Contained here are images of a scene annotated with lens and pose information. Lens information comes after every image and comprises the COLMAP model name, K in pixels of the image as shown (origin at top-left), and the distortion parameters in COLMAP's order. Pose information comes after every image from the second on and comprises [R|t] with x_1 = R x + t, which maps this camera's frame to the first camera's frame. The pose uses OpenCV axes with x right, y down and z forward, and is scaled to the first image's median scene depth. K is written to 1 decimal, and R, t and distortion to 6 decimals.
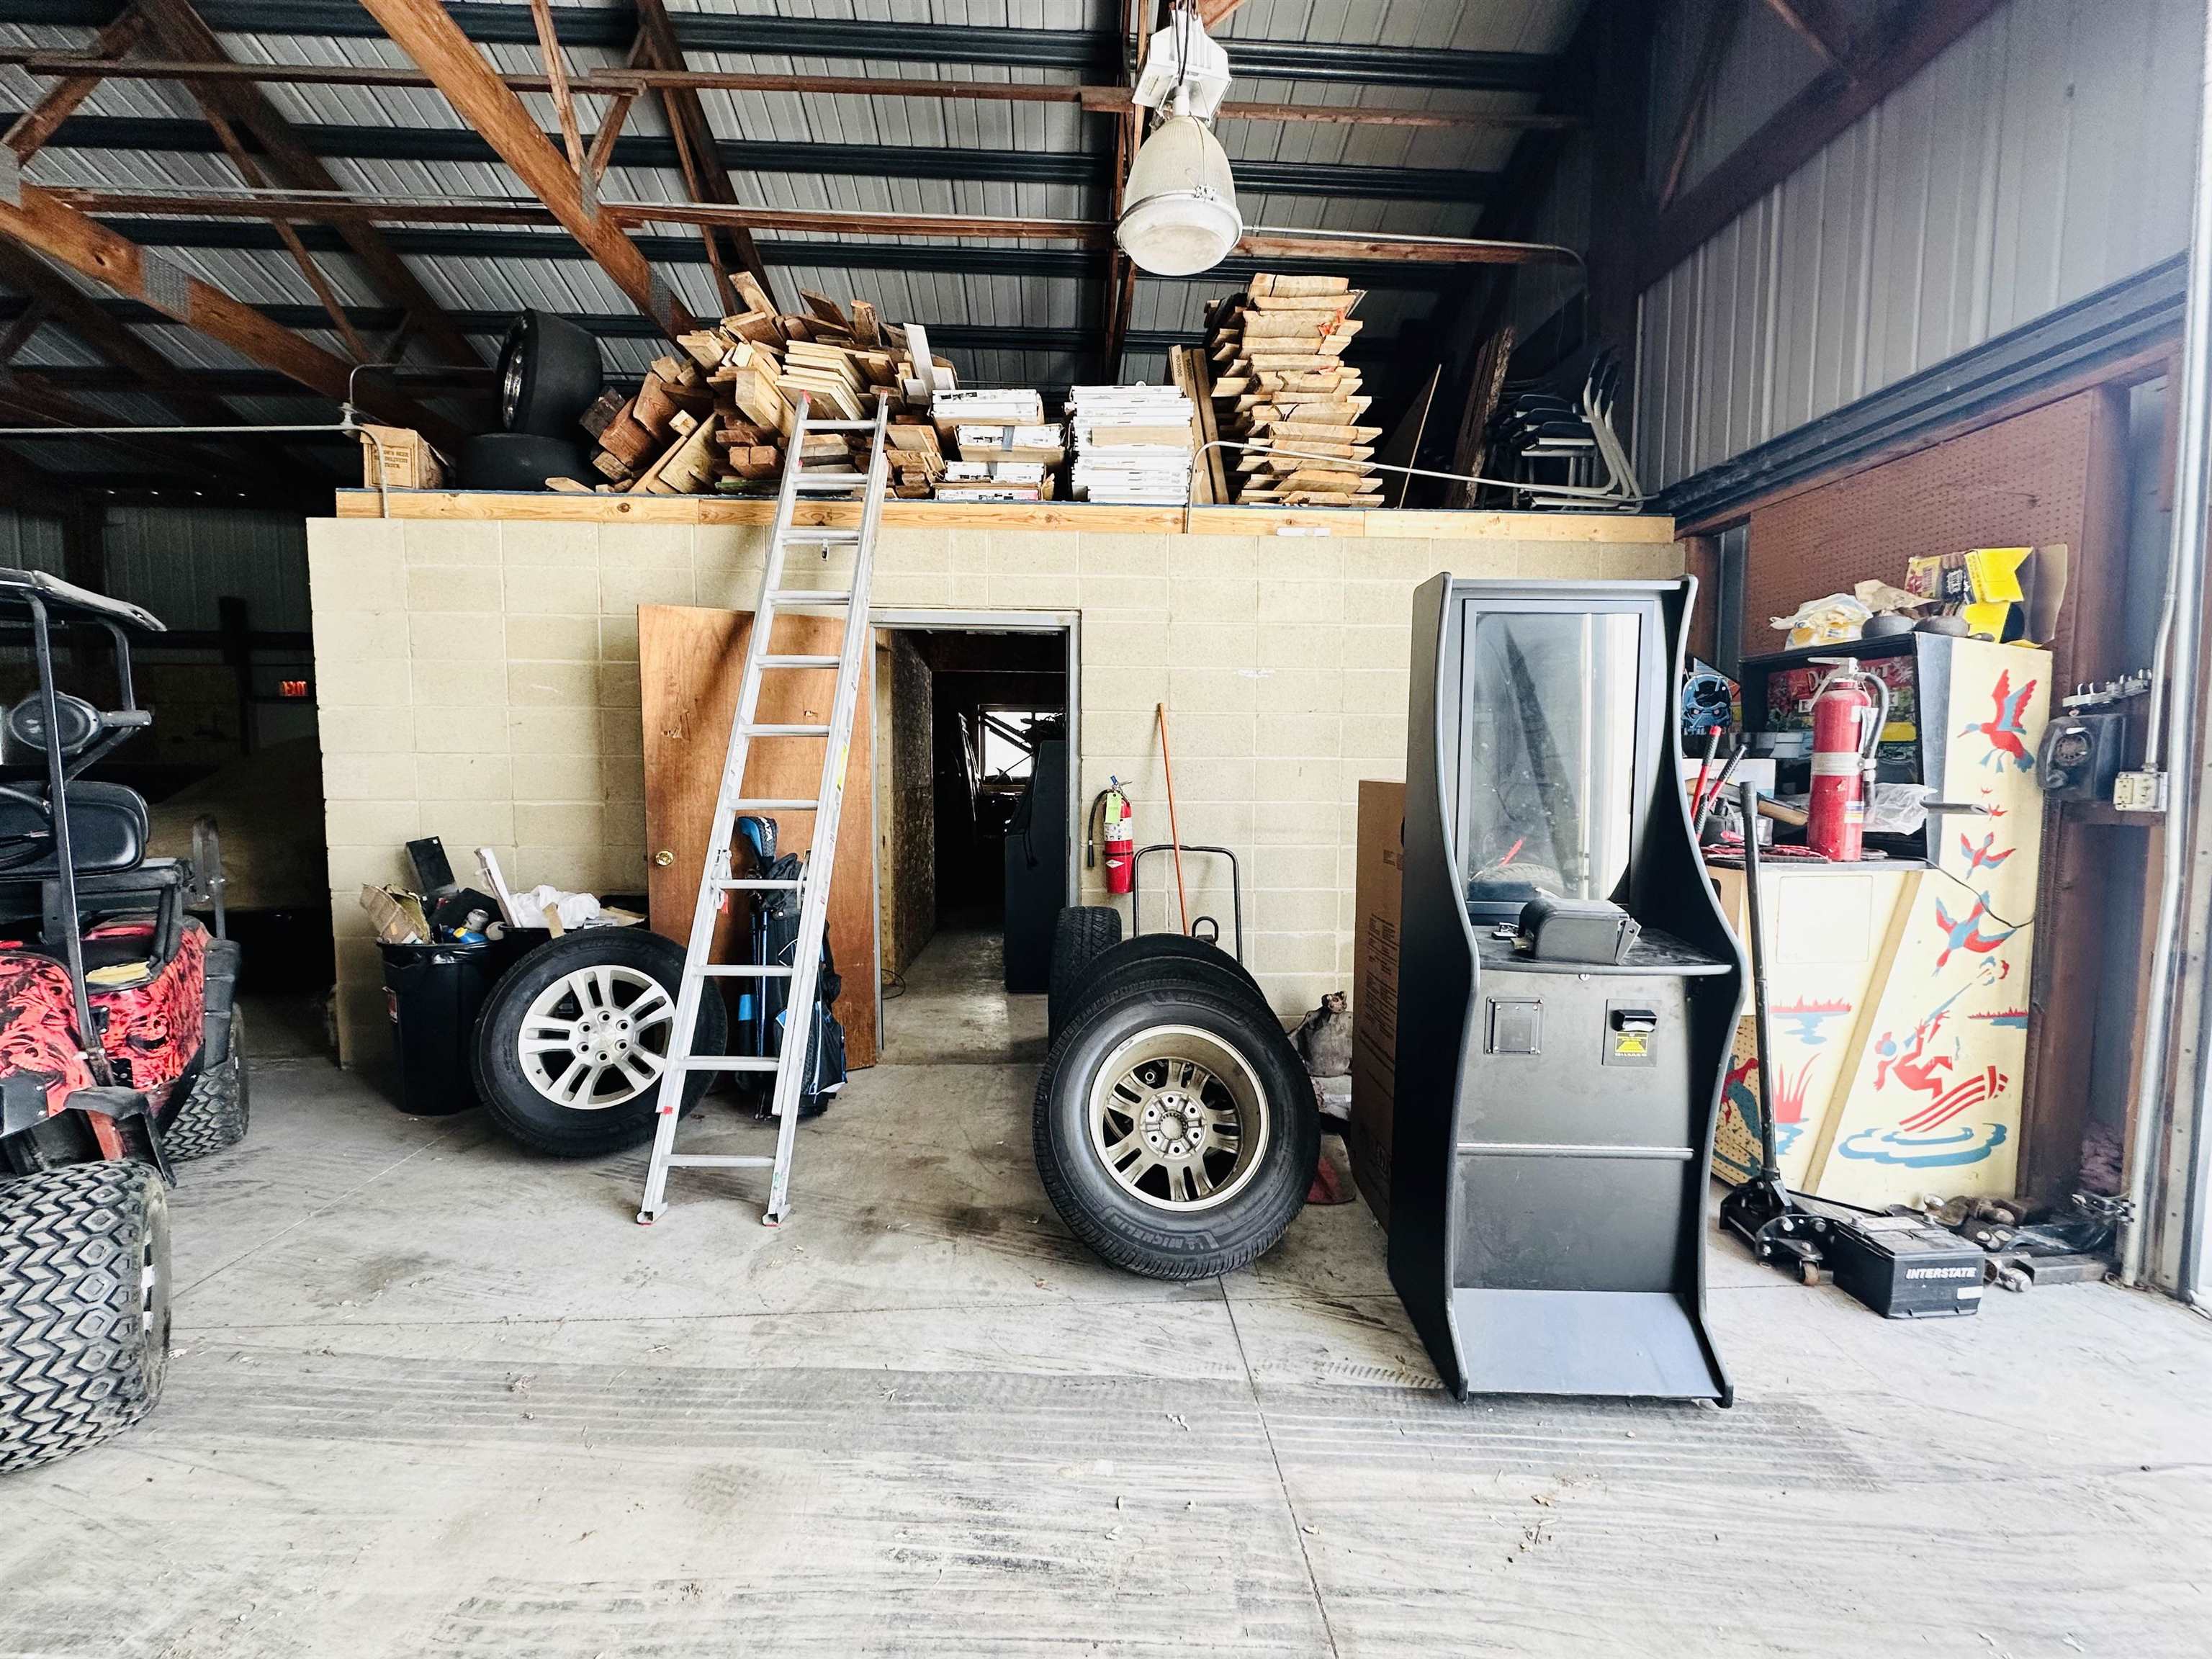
lens RADIAL K [[861.4, 0, 1113.8], [0, 861.4, 836.6], [0, 0, 1]] dist [-0.007221, 0.001995]
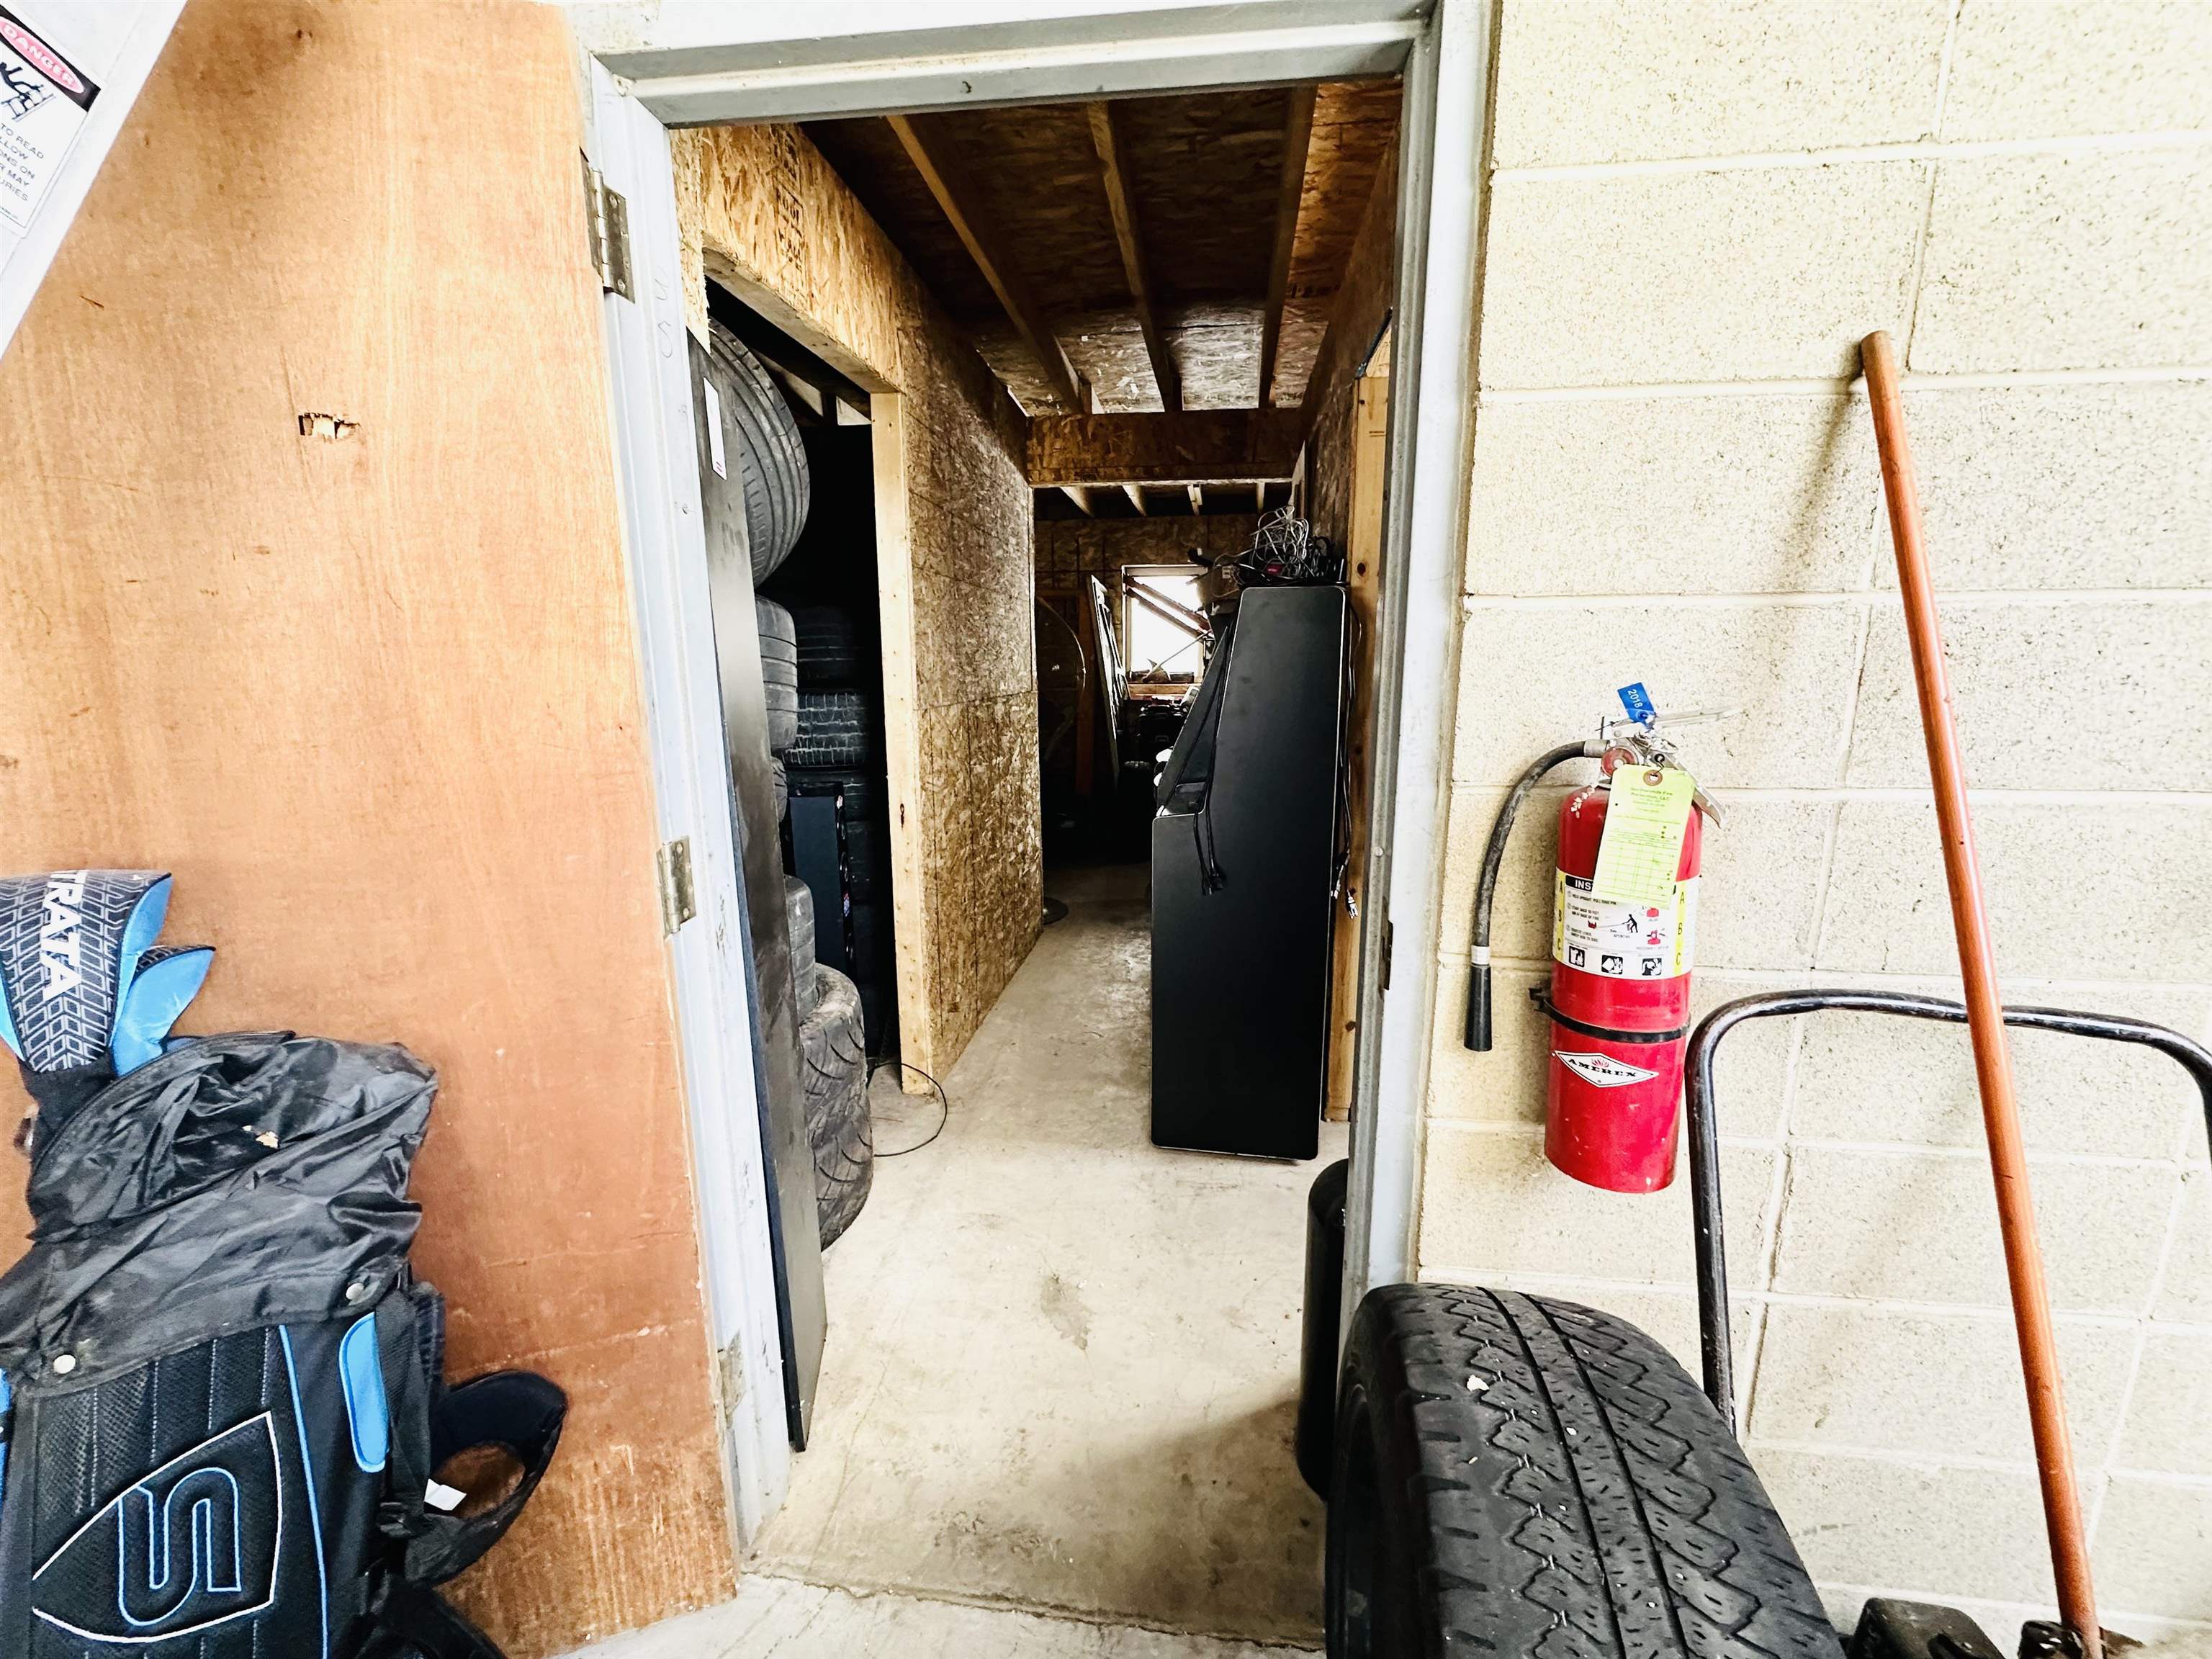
lens RADIAL K [[861.4, 0, 1113.2], [0, 861.4, 829.4], [0, 0, 1]] dist [-0.007221, 0.001995]
pose [[0.983604, 0.026121, -0.178442, -0.089359], [-0.005509, 0.993345, 0.115043, -0.057462], [0.180259, -0.112174, 0.977202, 0.750361]]
